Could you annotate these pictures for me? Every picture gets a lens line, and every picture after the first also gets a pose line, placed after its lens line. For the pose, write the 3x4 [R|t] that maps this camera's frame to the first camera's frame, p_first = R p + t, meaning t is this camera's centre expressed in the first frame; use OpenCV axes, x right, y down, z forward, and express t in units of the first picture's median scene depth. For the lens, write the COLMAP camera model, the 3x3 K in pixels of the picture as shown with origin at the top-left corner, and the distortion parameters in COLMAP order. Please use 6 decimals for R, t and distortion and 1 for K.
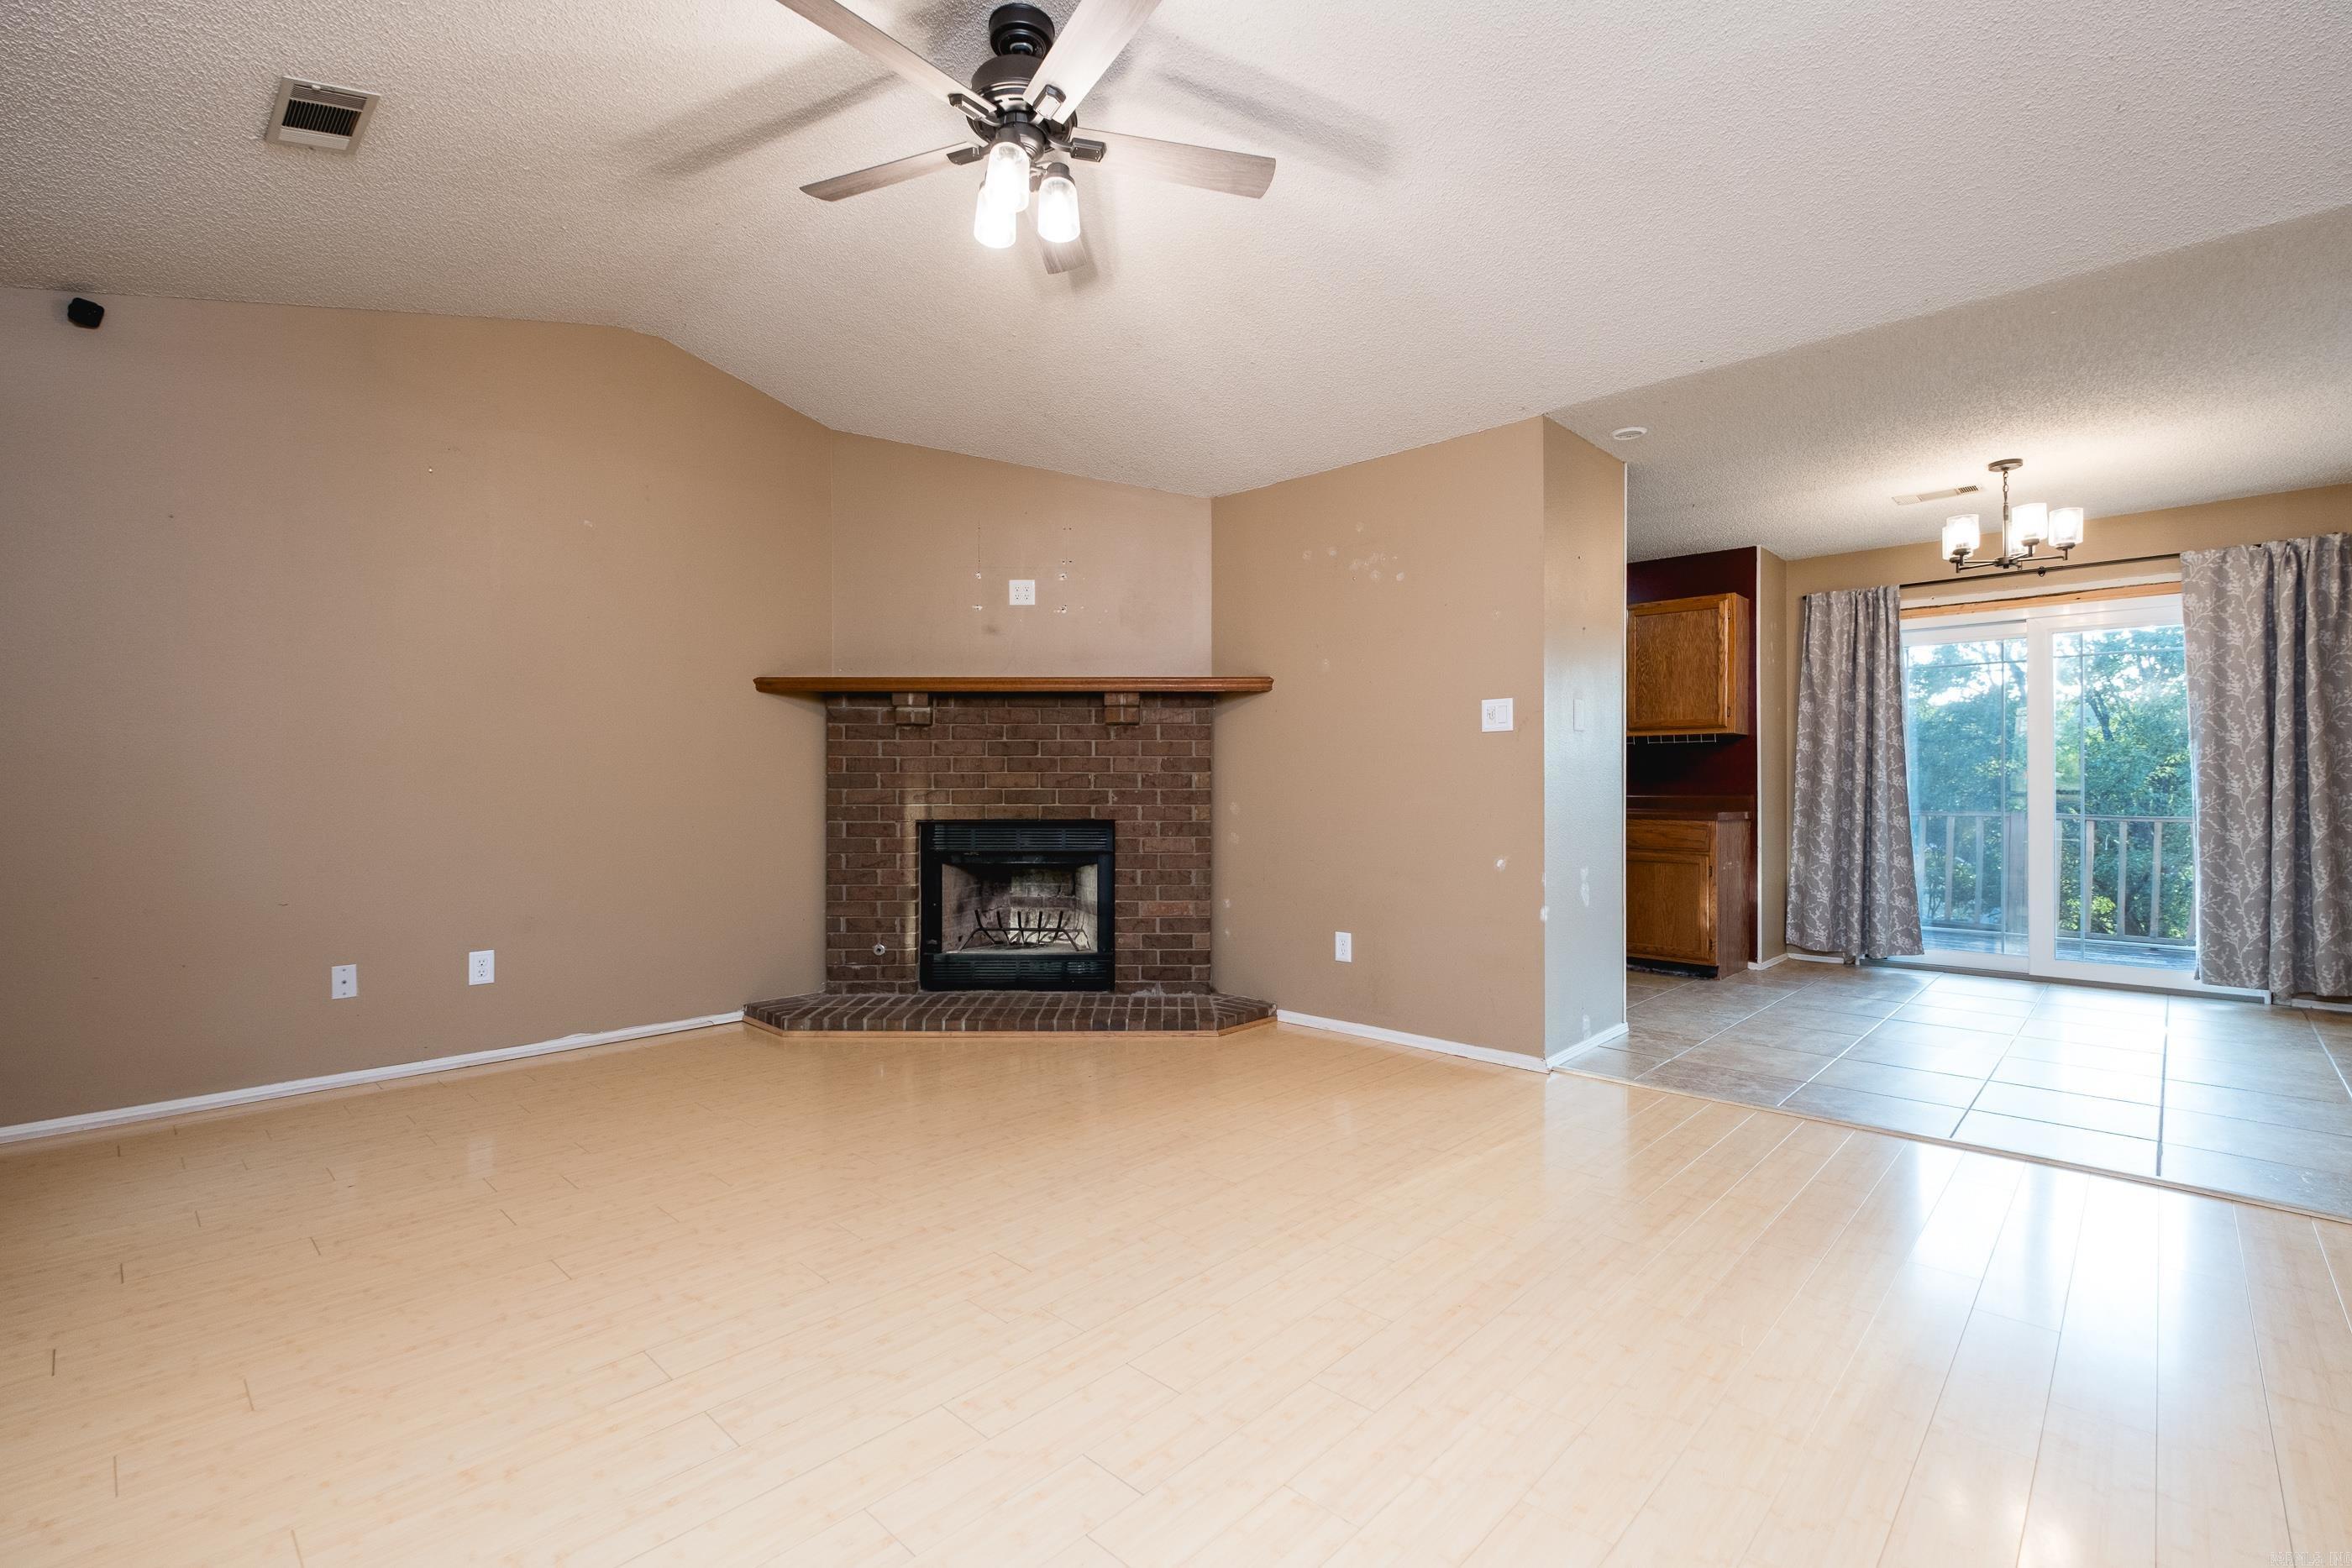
lens RADIAL K [[1041.0, 0, 1192.5], [0, 1041.0, 778.4], [0, 0, 1]] dist [0.009986, -0.002629]
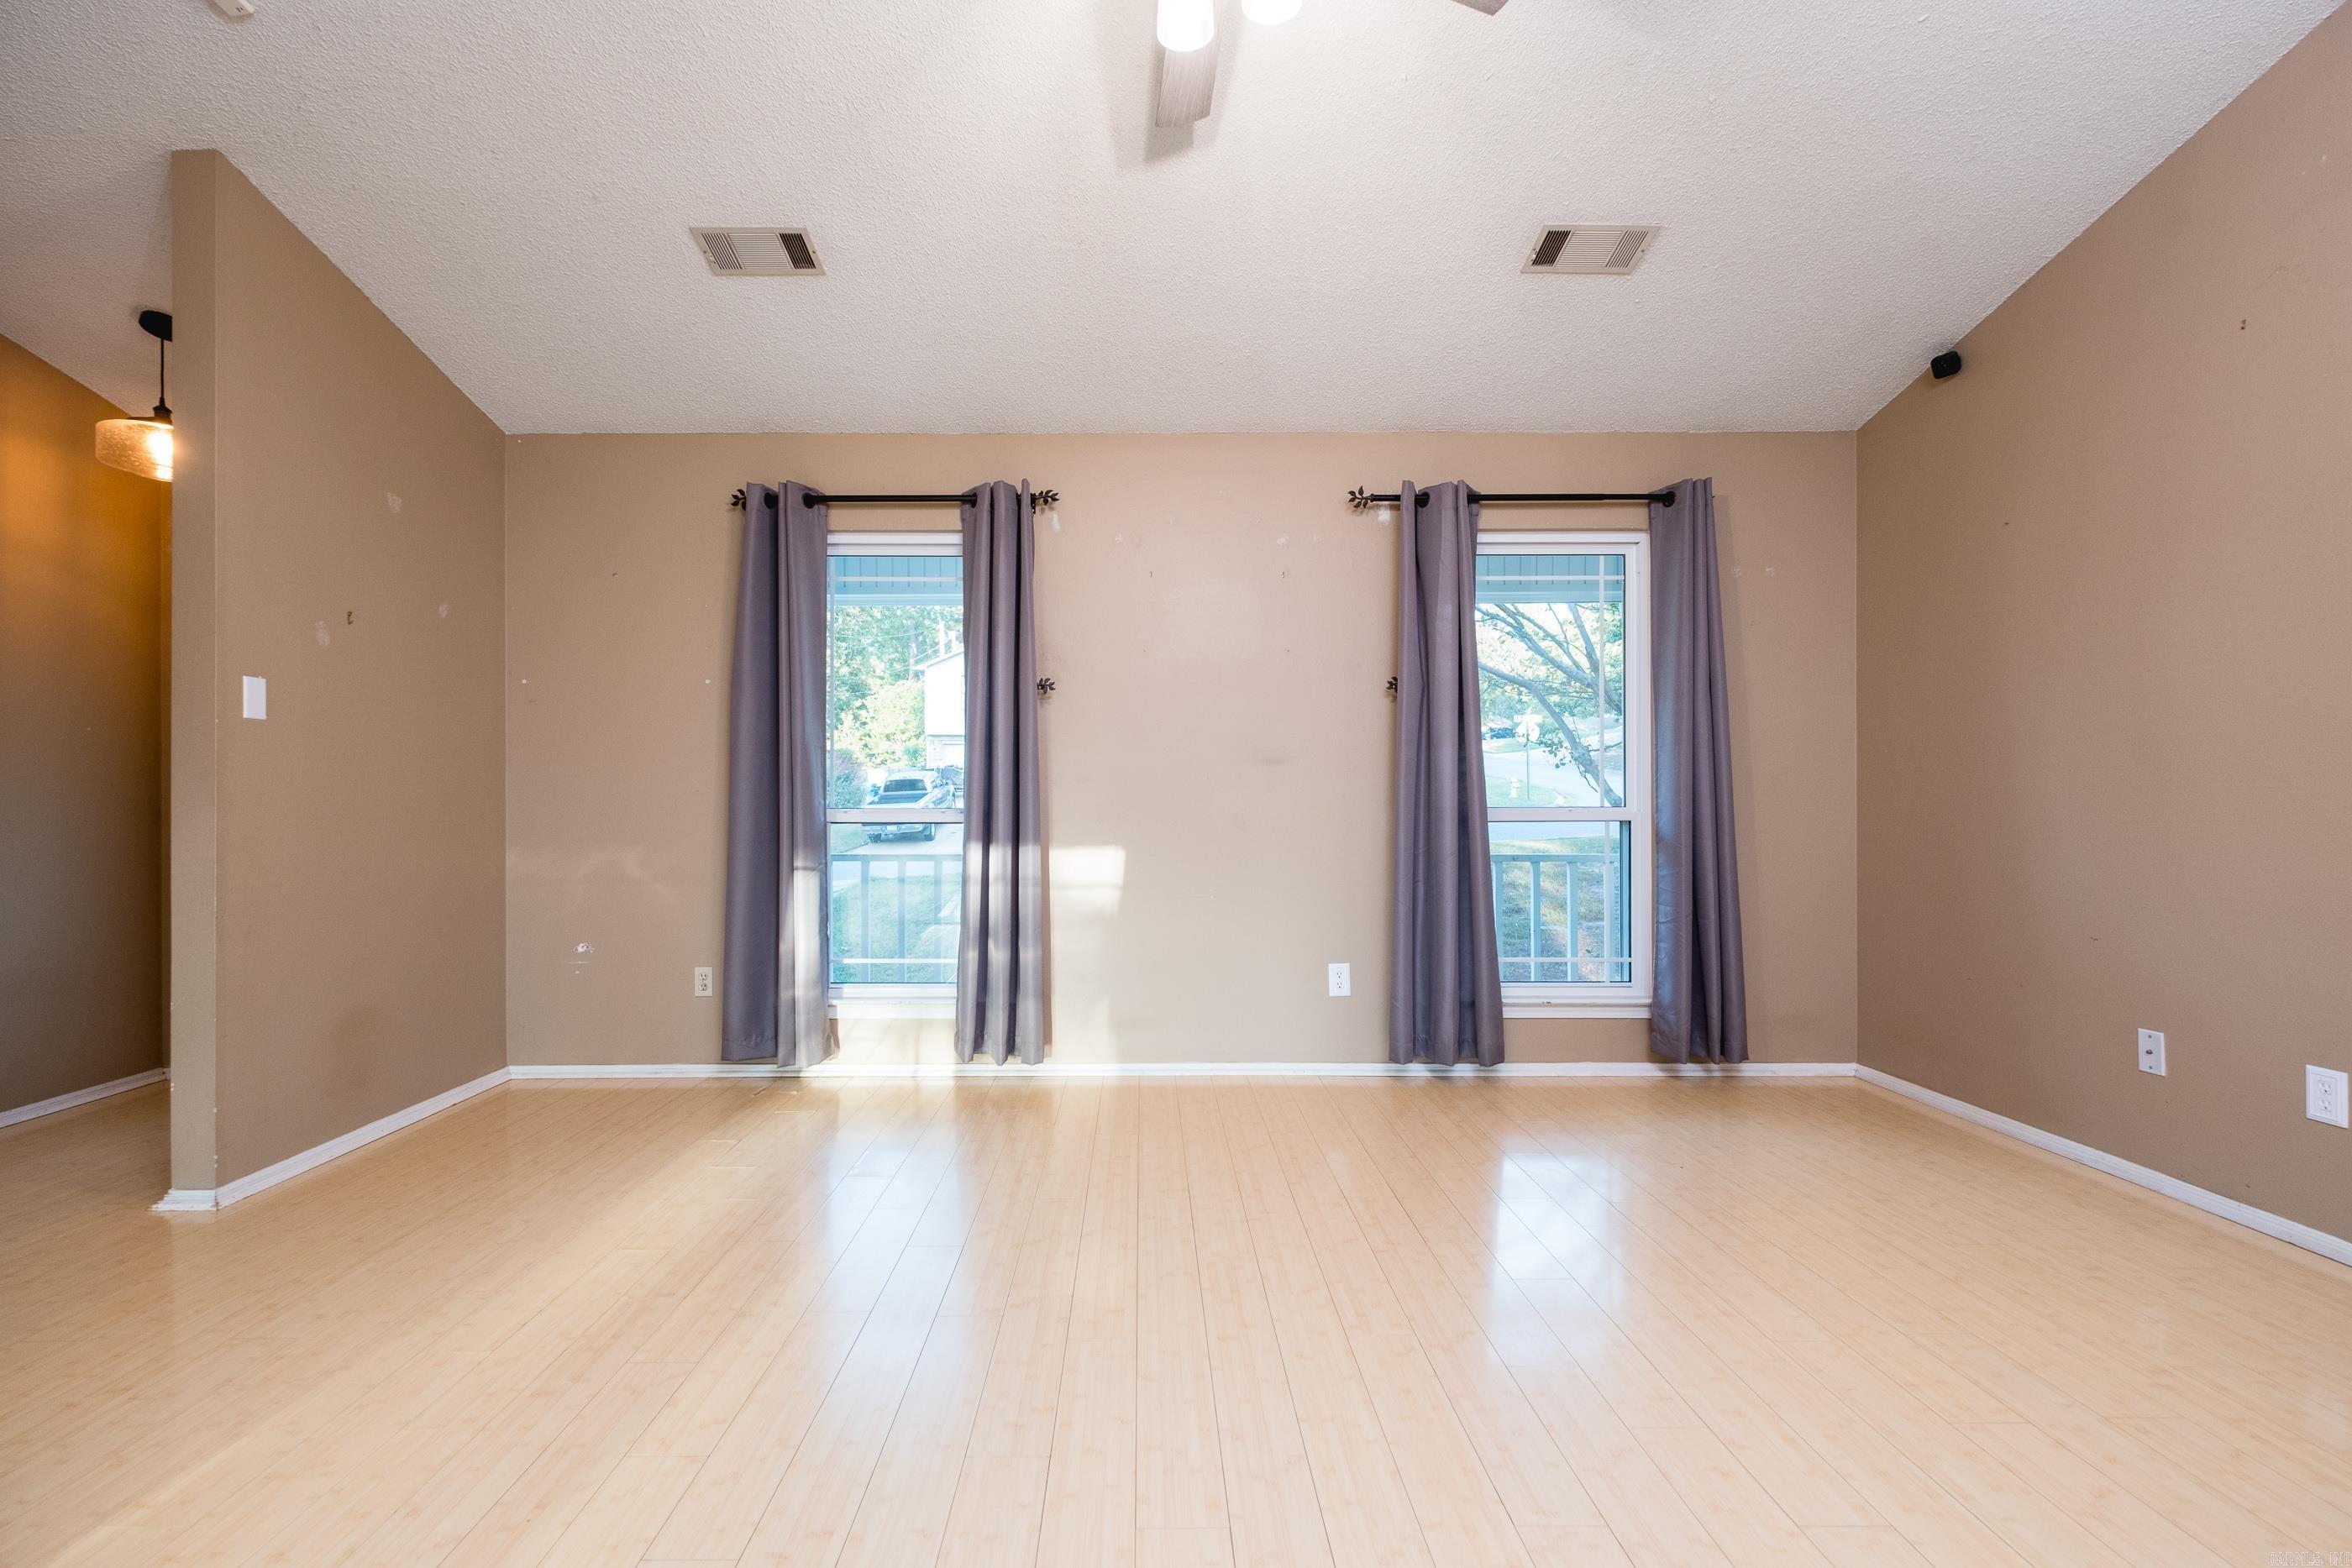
lens RADIAL K [[1041.0, 0, 1173.7], [0, 1041.0, 796.6], [0, 0, 1]] dist [0.009986, -0.002629]
pose [[-0.720203, 0.001644, -0.693761, 0.183769], [0.009652, 0.999924, -0.007650, 0.003614], [0.693696, -0.012206, -0.720164, 0.782534]]
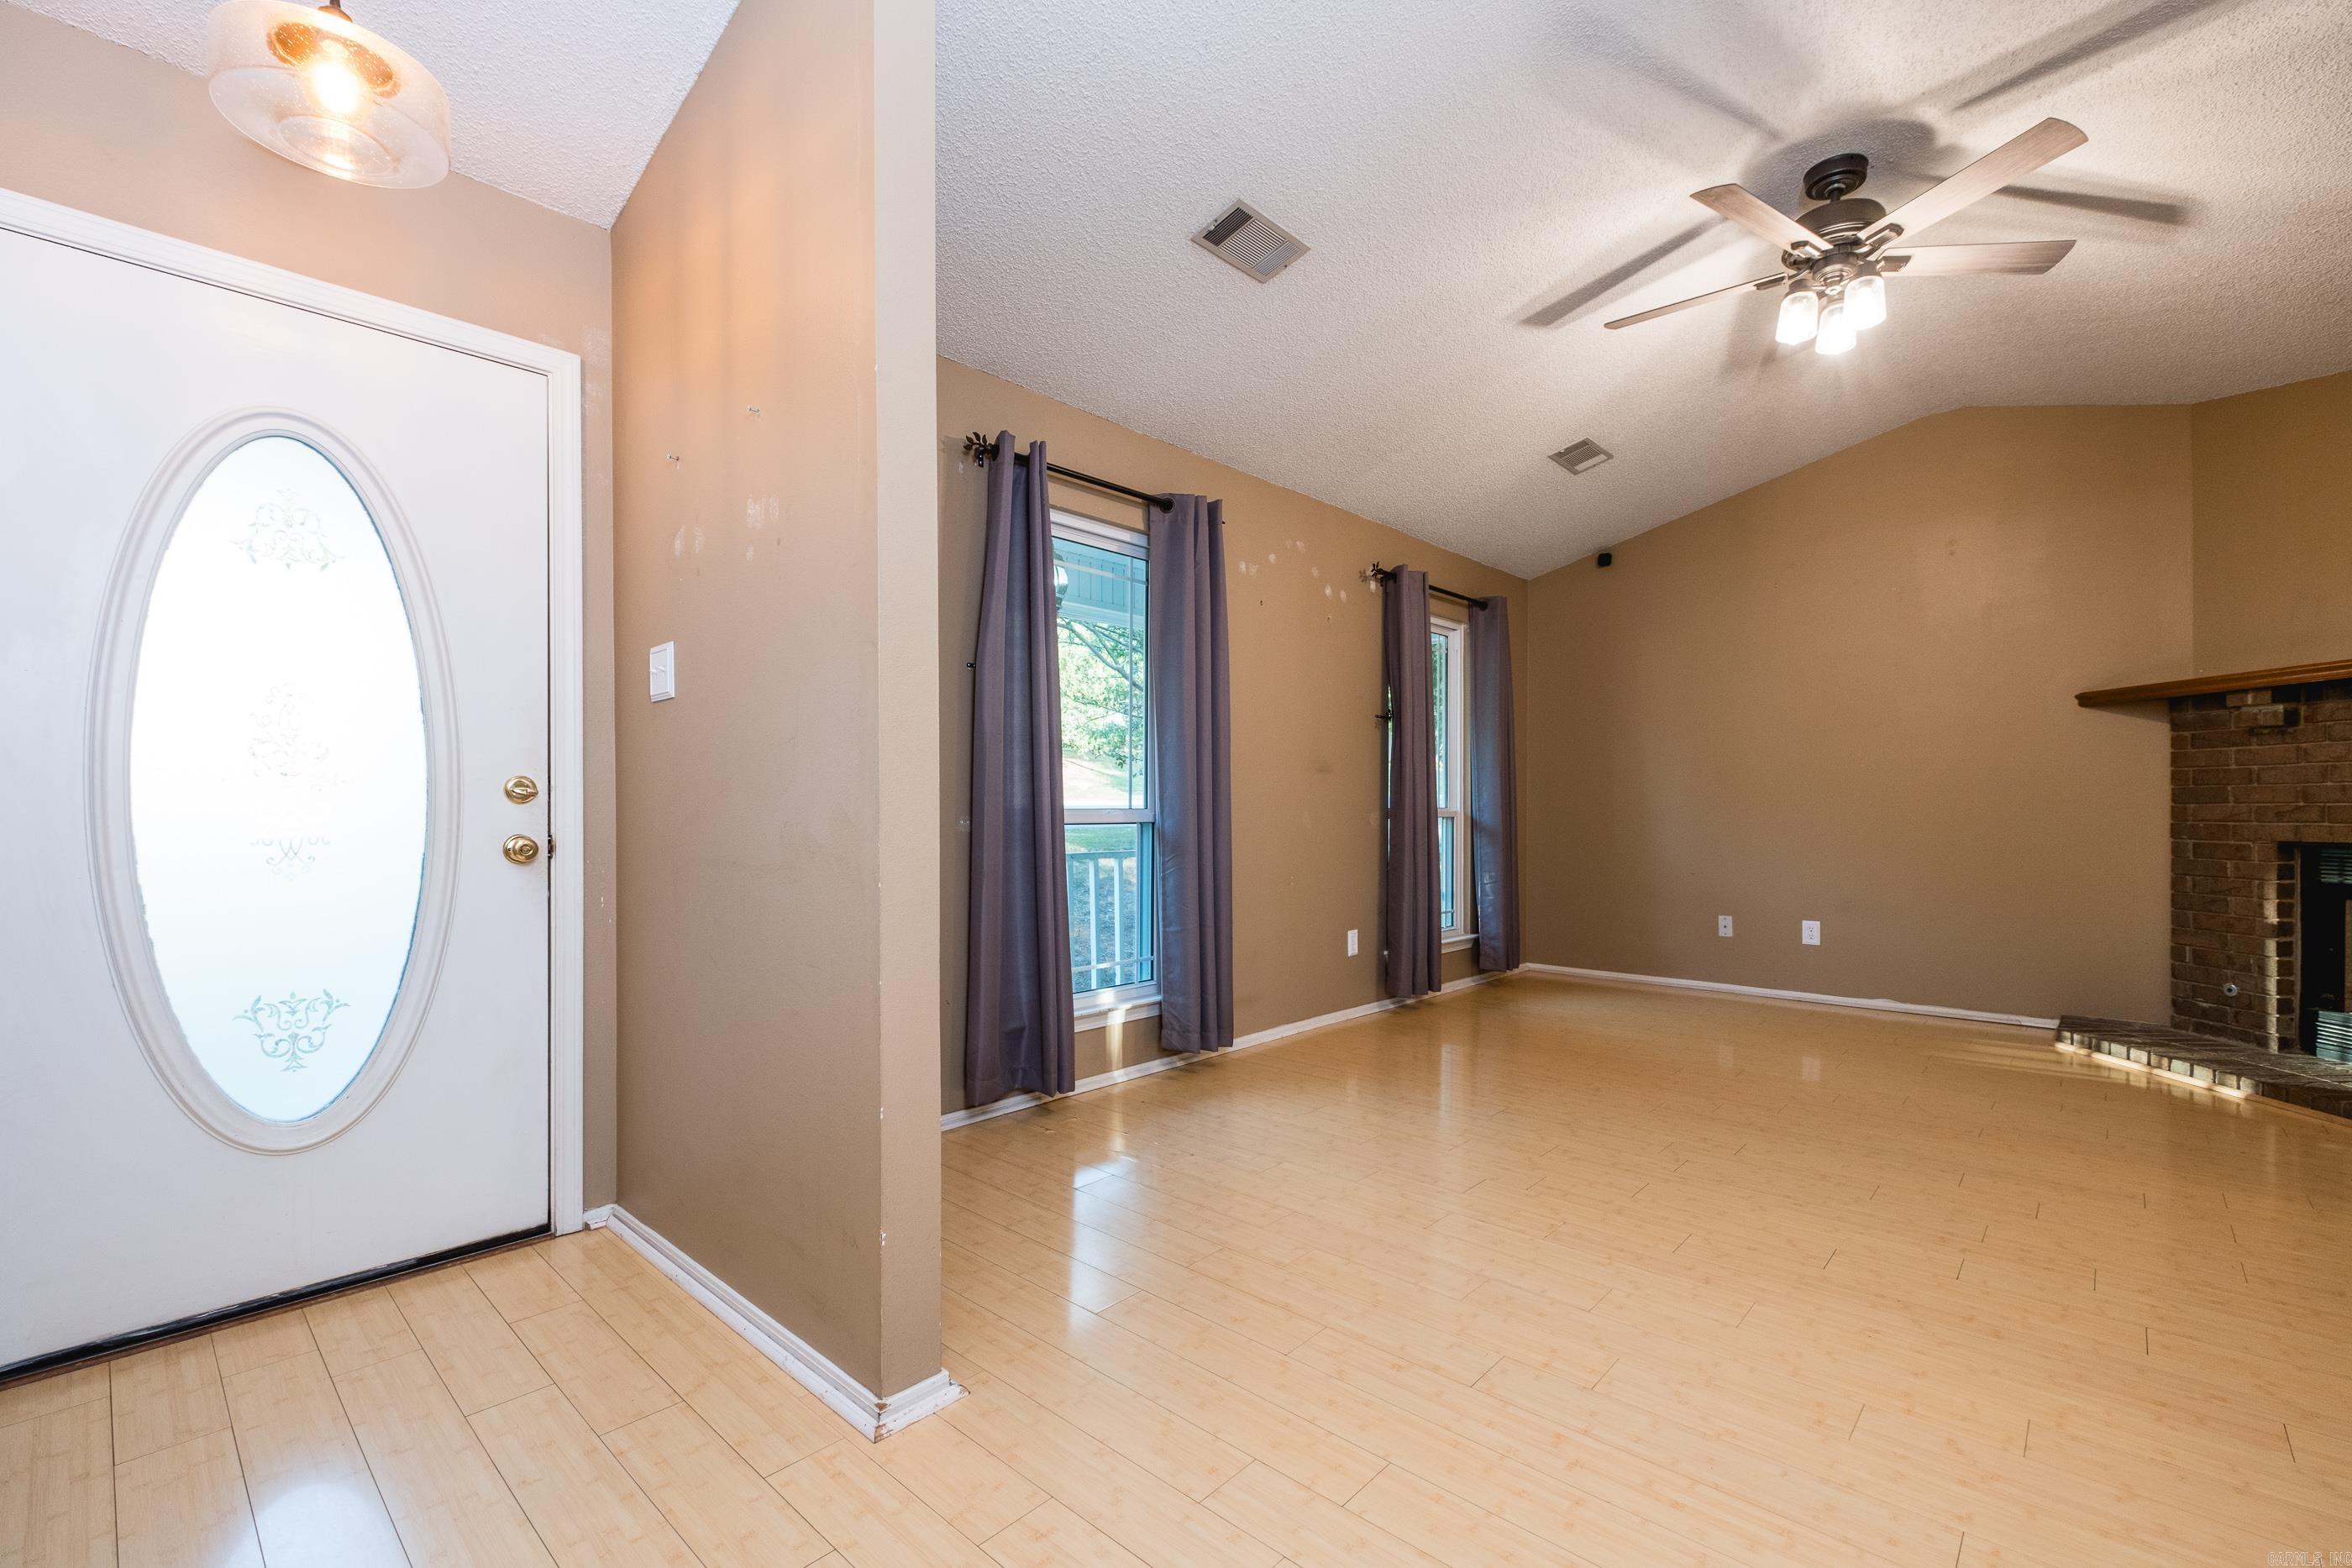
lens RADIAL K [[1041.0, 0, 1187.3], [0, 1041.0, 812.2], [0, 0, 1]] dist [0.009986, -0.002629]
pose [[0.022119, 0.006081, -0.999737, 0.550160], [0.009545, 0.999935, 0.006294, 0.002913], [0.999710, -0.009682, 0.022059, 0.114857]]
